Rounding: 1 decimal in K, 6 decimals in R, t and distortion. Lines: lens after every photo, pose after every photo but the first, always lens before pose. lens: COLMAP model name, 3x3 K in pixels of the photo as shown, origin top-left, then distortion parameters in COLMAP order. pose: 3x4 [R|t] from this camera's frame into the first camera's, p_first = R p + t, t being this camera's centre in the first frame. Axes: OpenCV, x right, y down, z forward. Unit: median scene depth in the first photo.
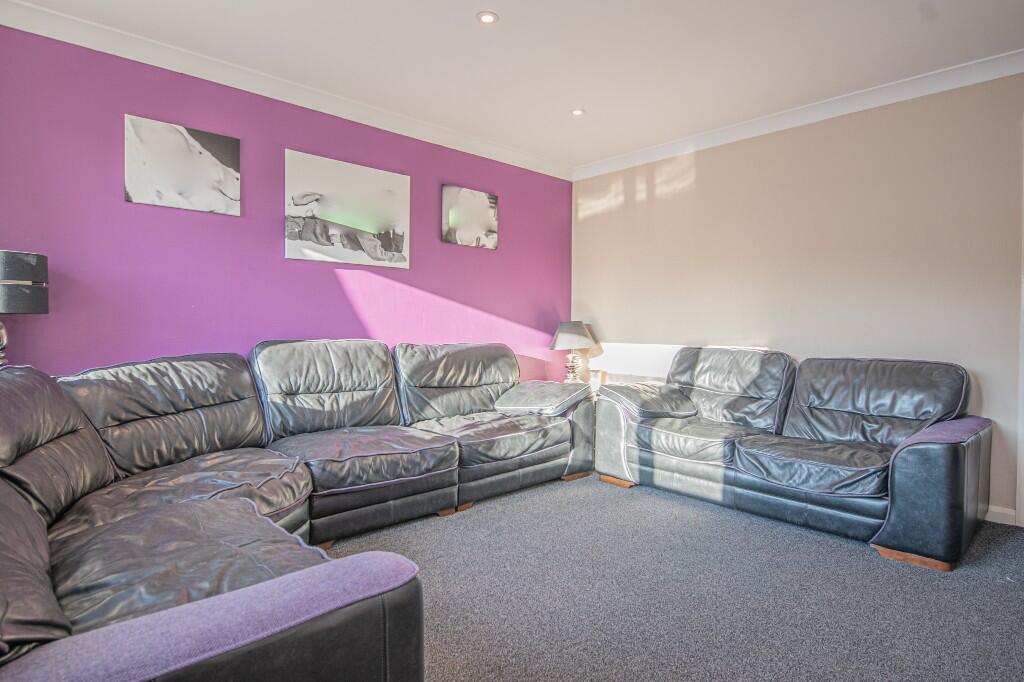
lens RADIAL K [[553.2, 0, 514.2], [0, 553.2, 336.9], [0, 0, 1]] dist [0.029726, -0.001012]
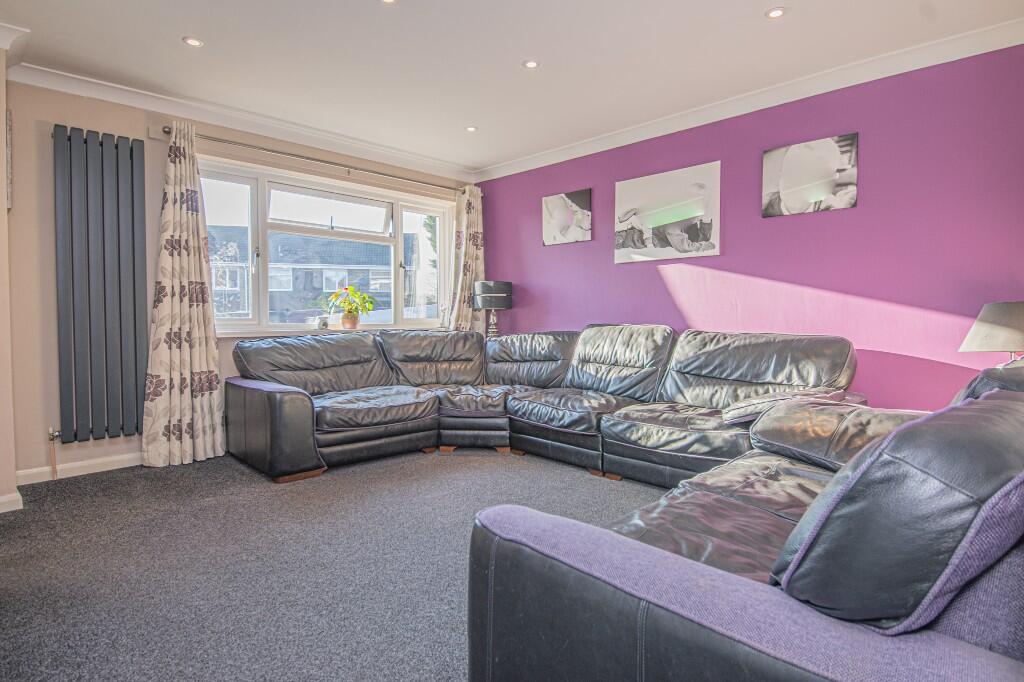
lens RADIAL K [[553.2, 0, 514.2], [0, 553.2, 336.9], [0, 0, 1]] dist [0.029726, -0.001012]
pose [[0.029235, 0.029643, -0.999133, 0.899663], [-0.025031, 0.999268, 0.028915, 0.003254], [0.999259, 0.024164, 0.029956, 0.694475]]
